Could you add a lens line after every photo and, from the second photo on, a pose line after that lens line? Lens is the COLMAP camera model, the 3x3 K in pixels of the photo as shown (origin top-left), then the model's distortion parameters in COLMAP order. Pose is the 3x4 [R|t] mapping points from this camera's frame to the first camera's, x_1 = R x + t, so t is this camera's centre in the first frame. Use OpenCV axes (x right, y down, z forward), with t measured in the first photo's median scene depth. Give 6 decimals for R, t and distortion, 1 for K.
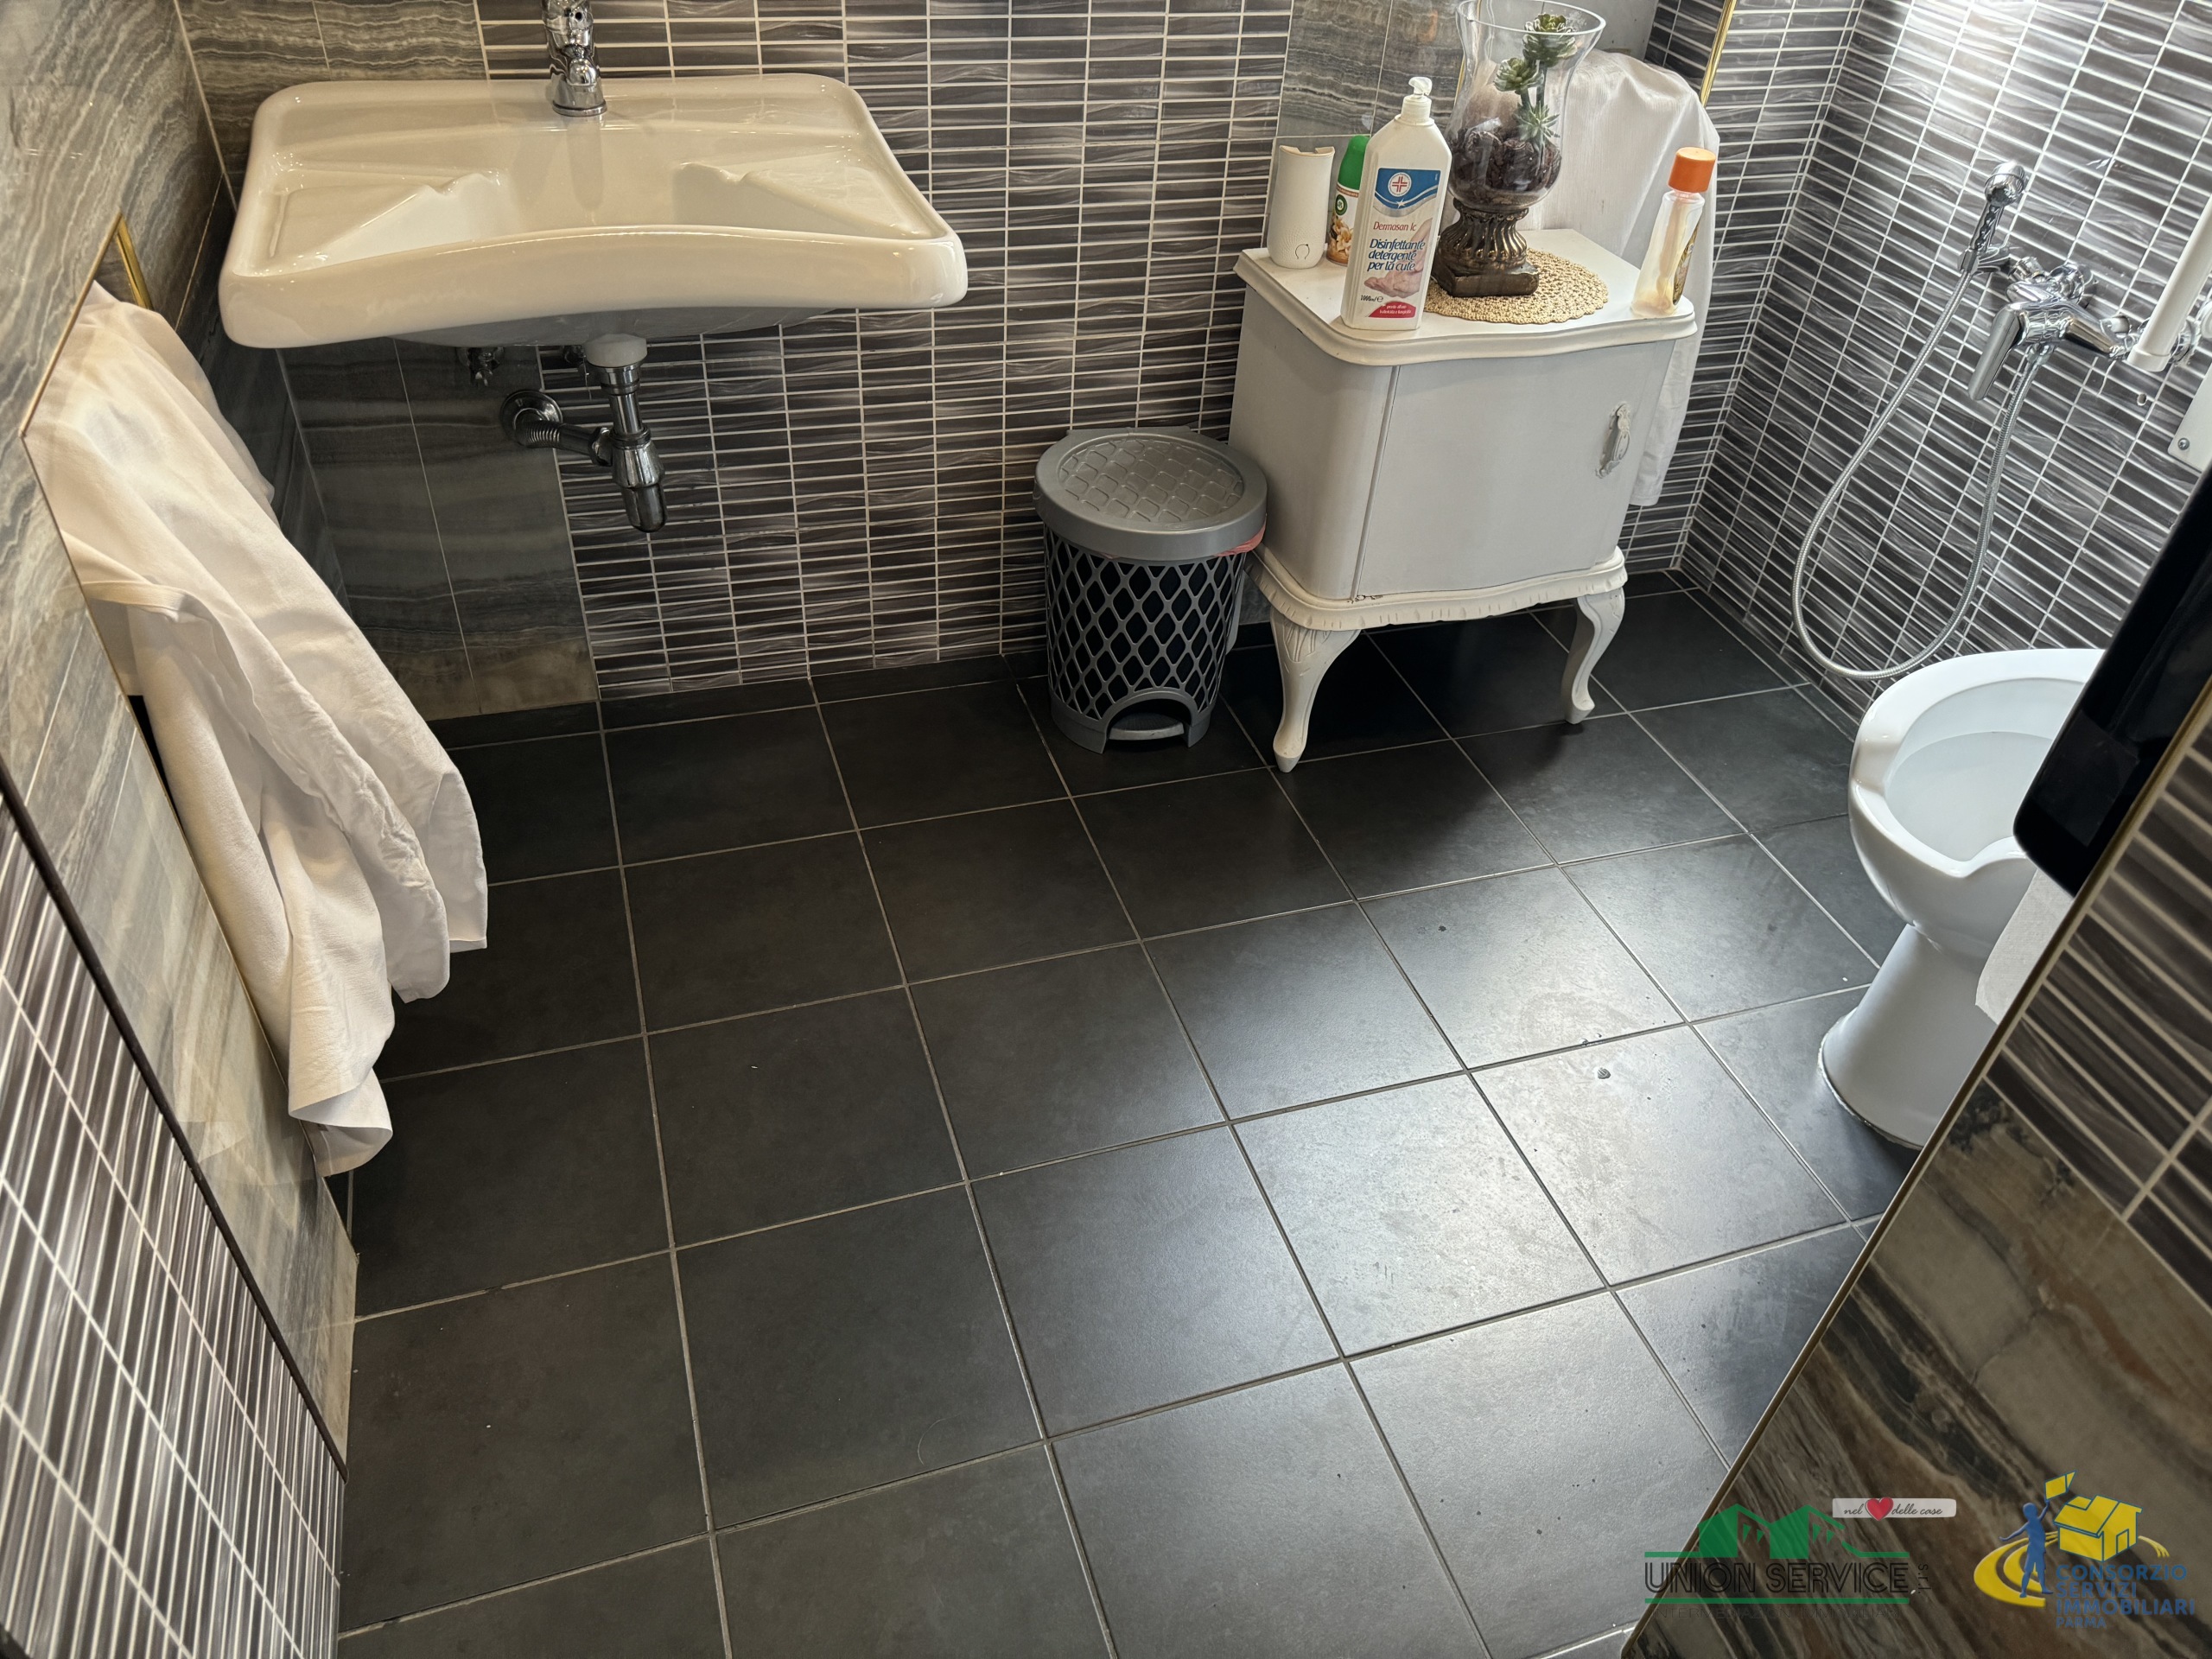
lens RADIAL K [[1588.8, 0, 1118.8], [0, 1588.8, 830.8], [0, 0, 1]] dist [-0.001002, 0.012508]
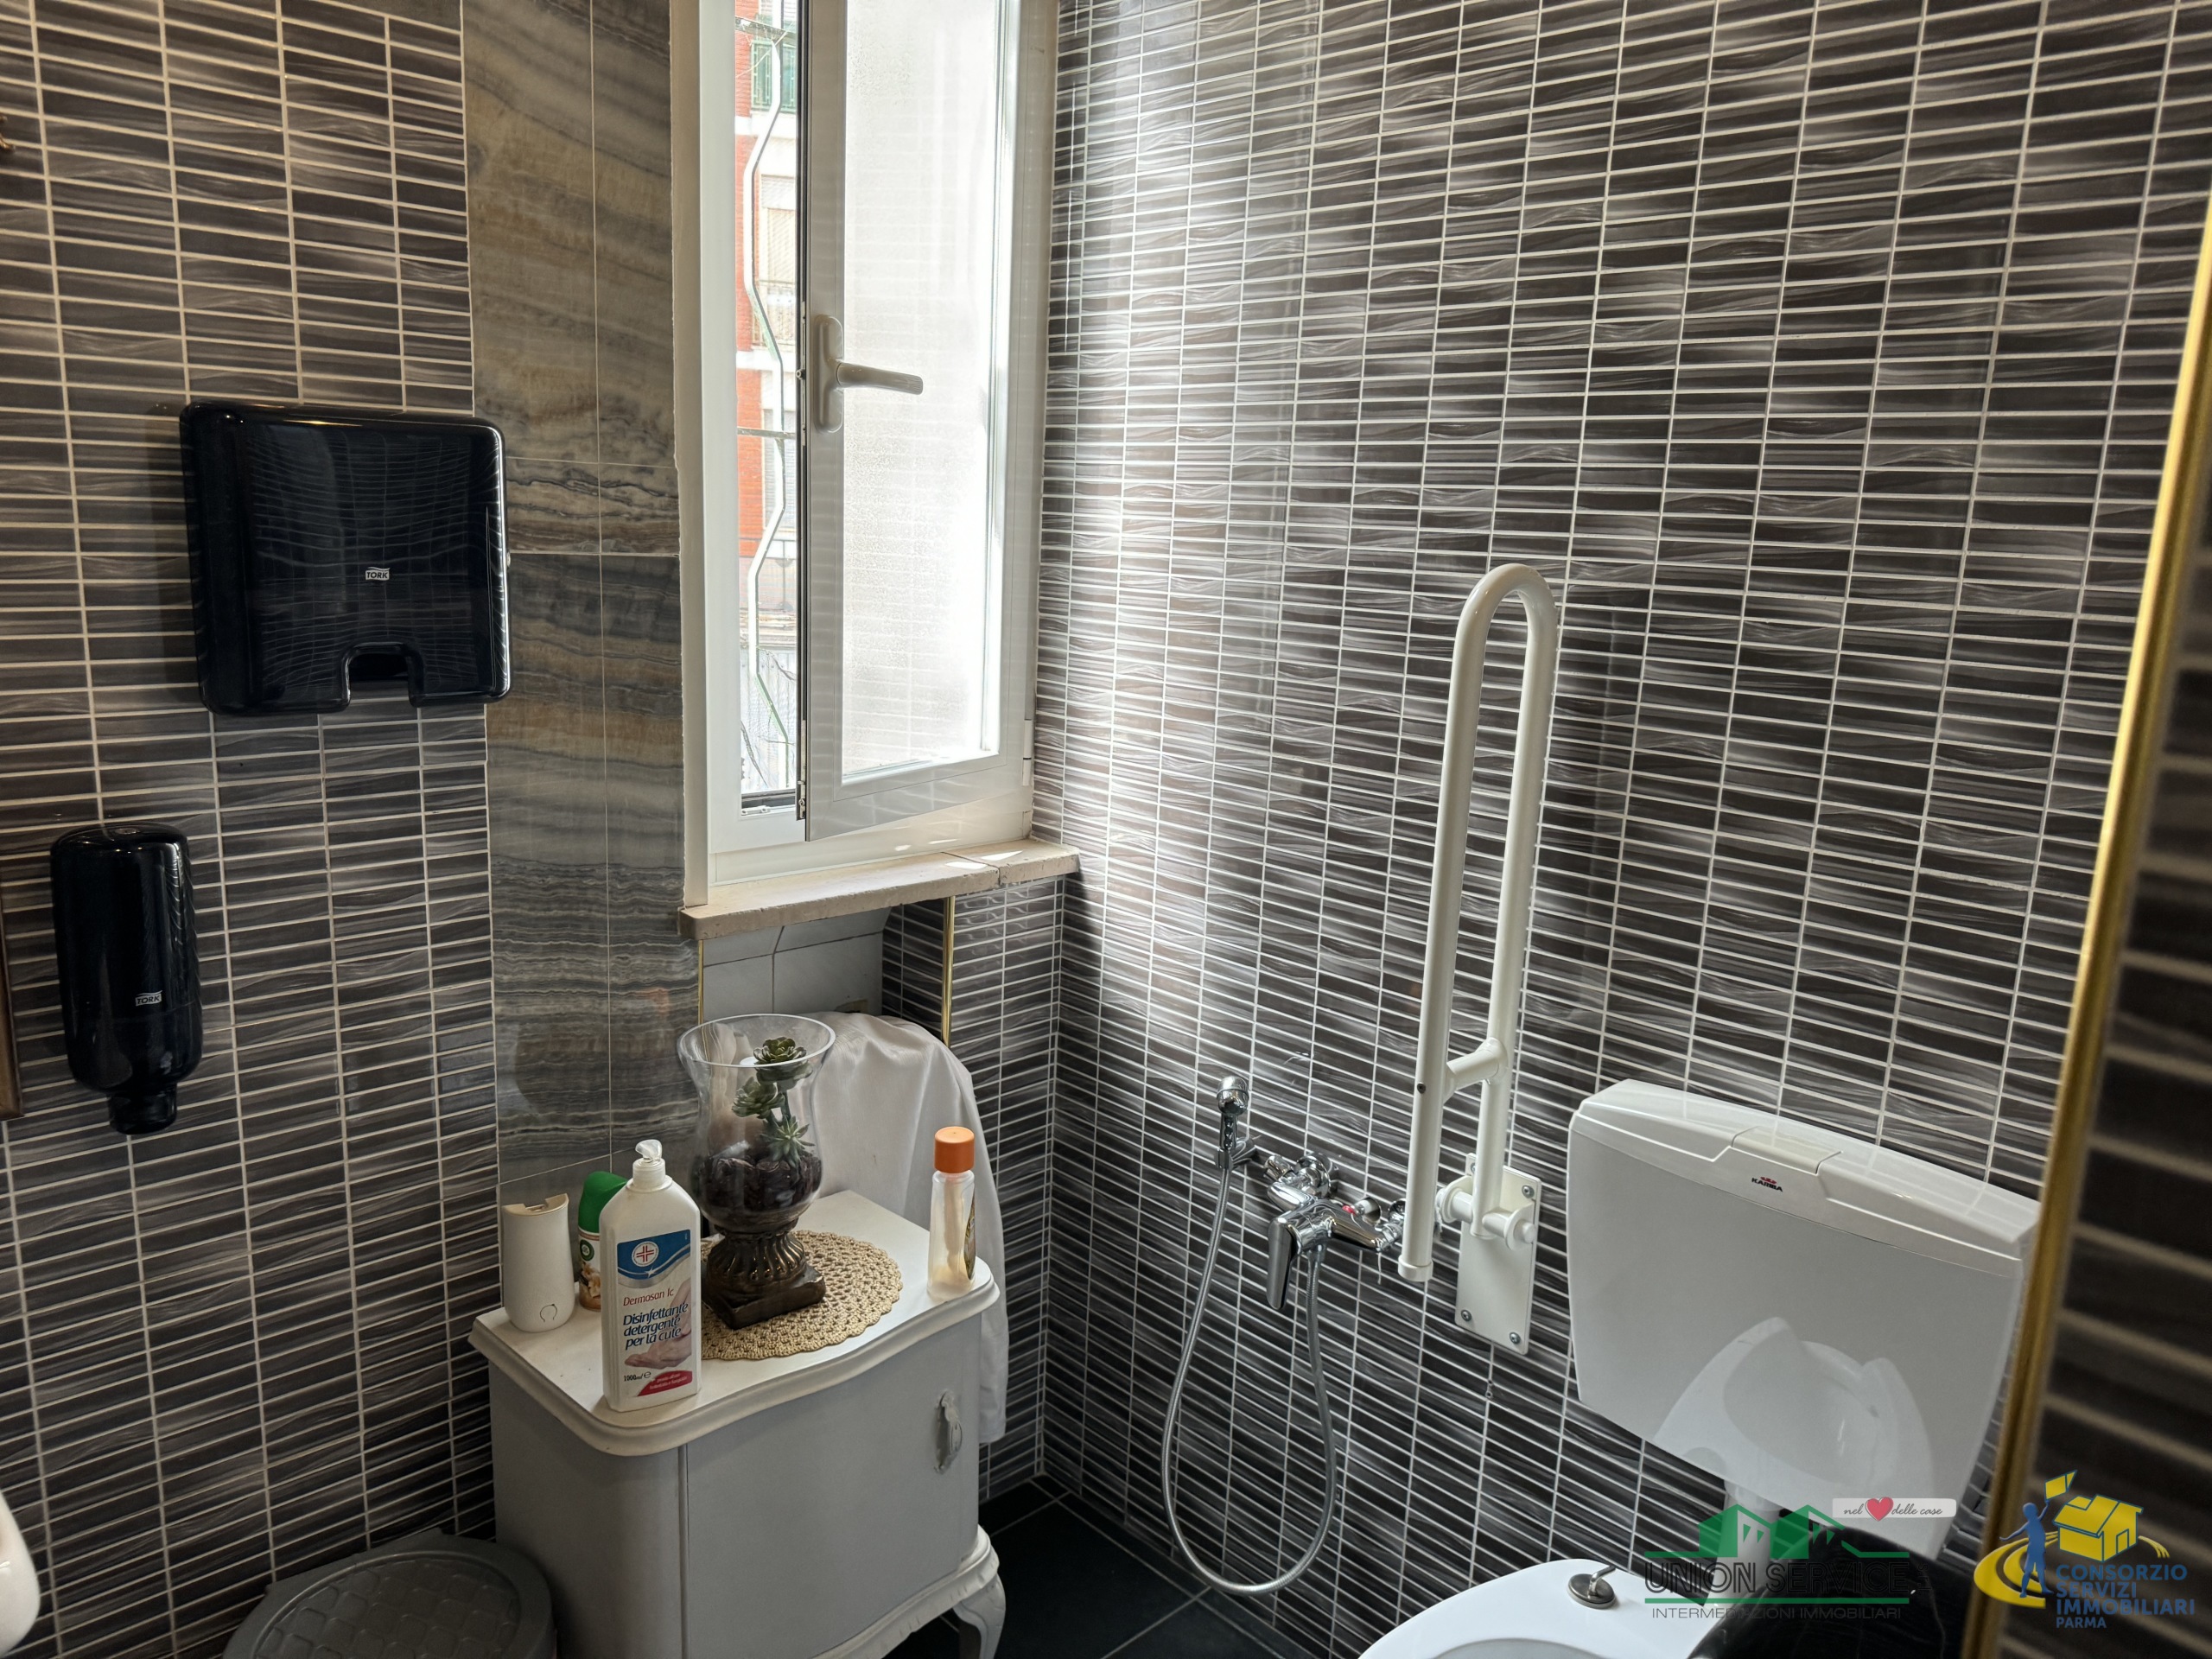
lens RADIAL K [[1565.8, 0, 1095.0], [0, 1565.8, 838.9], [0, 0, 1]] dist [0.056032, -0.058610]
pose [[0.905454, -0.111610, 0.409508, 0.060636], [0.284546, 0.875508, -0.390537, -0.169211], [-0.314940, 0.470137, 0.824490, 0.079708]]
